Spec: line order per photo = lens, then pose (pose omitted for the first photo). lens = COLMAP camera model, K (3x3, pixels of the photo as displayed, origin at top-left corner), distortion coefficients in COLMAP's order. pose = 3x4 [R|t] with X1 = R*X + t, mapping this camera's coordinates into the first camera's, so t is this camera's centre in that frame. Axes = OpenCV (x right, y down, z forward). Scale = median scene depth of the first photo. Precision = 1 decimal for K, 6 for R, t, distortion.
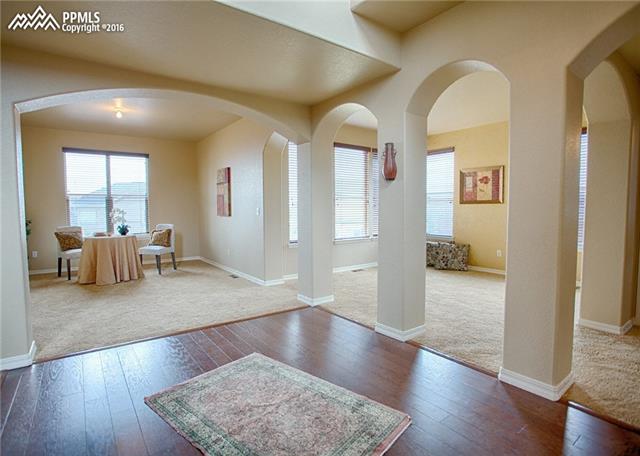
lens RADIAL K [[331.1, 0, 323.9], [0, 331.1, 227.9], [0, 0, 1]] dist [-0.038509, 0.004378]
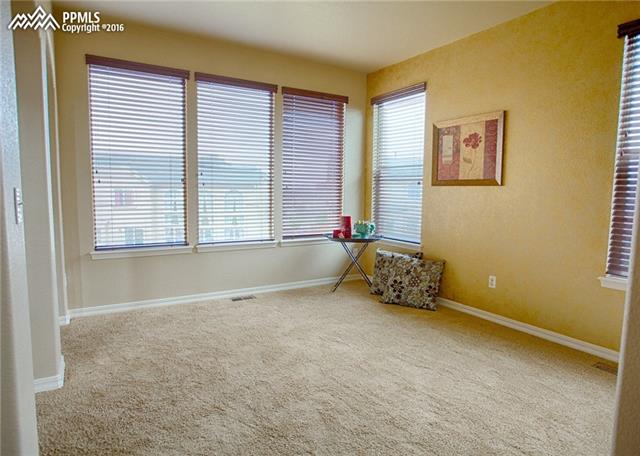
lens RADIAL K [[398.9, 0, 313.7], [0, 398.9, 228.2], [0, 0, 1]] dist [-0.044541, 0.001690]
pose [[0.994491, 0.026209, -0.101496, 0.294942], [-0.022385, 0.999003, 0.038632, -0.023994], [0.102408, -0.036148, 0.994086, 0.328305]]
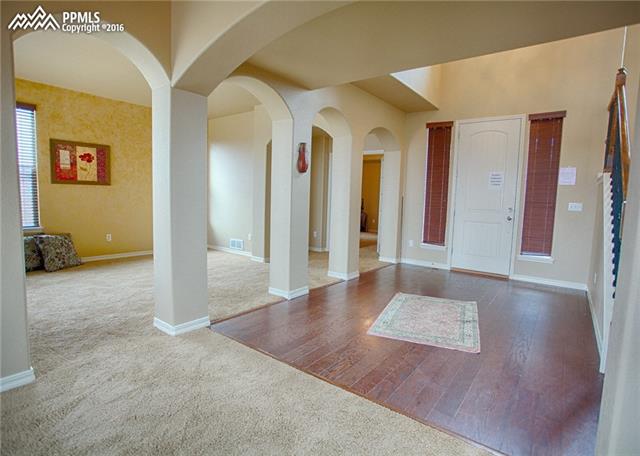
lens RADIAL K [[331.1, 0, 316.1], [0, 331.1, 227.2], [0, 0, 1]] dist [-0.038509, 0.004378]
pose [[-0.259644, -0.091695, 0.961341, -0.503657], [0.029811, 0.994246, 0.102885, -0.030904], [-0.965244, 0.055373, -0.255417, 0.617623]]
